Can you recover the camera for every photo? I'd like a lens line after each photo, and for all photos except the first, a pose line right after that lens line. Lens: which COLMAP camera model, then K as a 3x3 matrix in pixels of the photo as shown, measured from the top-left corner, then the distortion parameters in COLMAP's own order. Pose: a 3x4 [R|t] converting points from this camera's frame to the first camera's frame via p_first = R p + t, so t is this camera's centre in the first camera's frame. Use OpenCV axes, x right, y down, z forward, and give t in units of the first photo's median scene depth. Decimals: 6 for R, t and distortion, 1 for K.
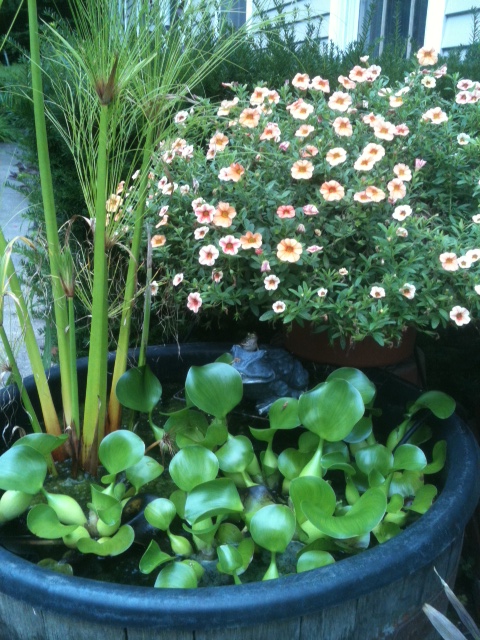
lens RADIAL K [[625.3, 0, 240.9], [0, 625.3, 319.7], [0, 0, 1]] dist [0.043070, 0.002067]
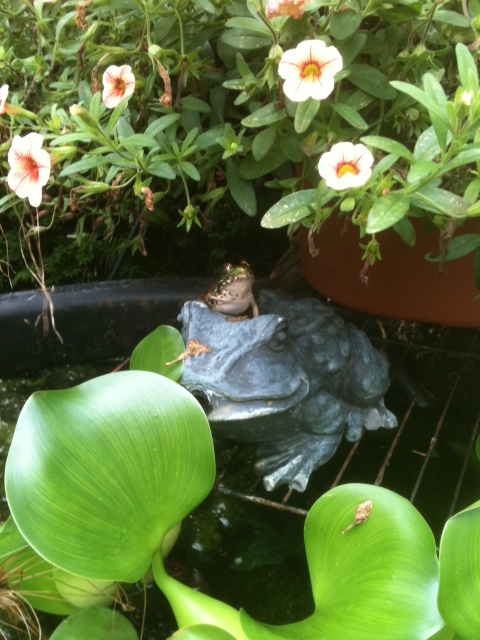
lens RADIAL K [[625.3, 0, 240.3], [0, 625.3, 316.7], [0, 0, 1]] dist [0.043070, 0.002067]
pose [[0.998945, -0.040533, 0.021564, 0.011060], [0.037184, 0.989751, 0.137877, 0.001928], [-0.026932, -0.136930, 0.990215, 0.674740]]
